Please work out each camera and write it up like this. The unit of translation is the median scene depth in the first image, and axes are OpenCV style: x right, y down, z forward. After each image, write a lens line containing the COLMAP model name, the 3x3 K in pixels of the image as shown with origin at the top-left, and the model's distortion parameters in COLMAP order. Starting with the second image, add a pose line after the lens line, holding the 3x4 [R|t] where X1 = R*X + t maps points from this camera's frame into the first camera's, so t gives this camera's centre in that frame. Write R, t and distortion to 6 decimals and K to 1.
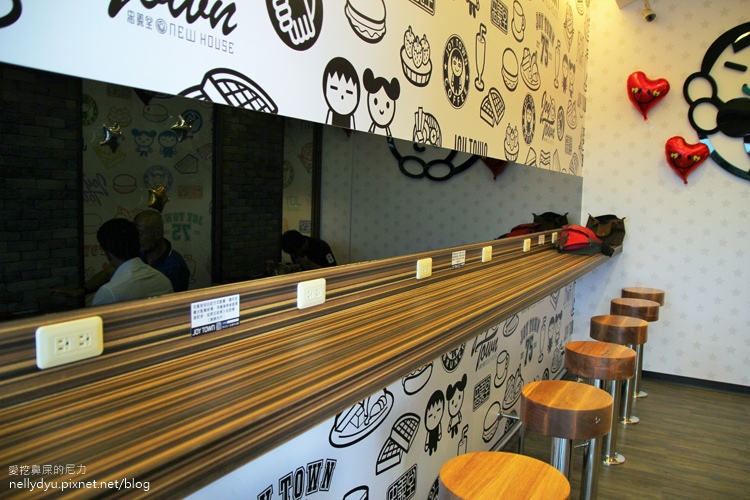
lens RADIAL K [[598.6, 0, 369.9], [0, 598.6, 255.6], [0, 0, 1]] dist [-0.122236, 0.118980]
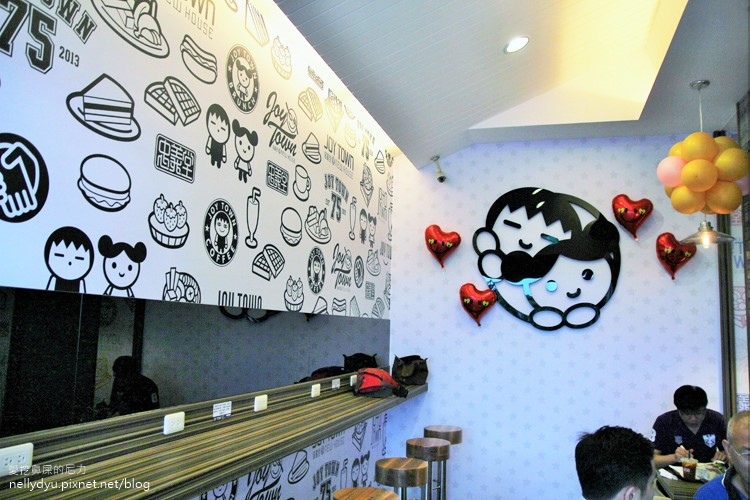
lens RADIAL K [[598.6, 0, 369.9], [0, 598.6, 255.6], [0, 0, 1]] dist [-0.122236, 0.118980]
pose [[0.974025, 0.029225, 0.224545, 0.125632], [0.020141, 0.976524, -0.214465, -0.024687], [-0.225541, 0.213417, 0.950571, -0.057717]]
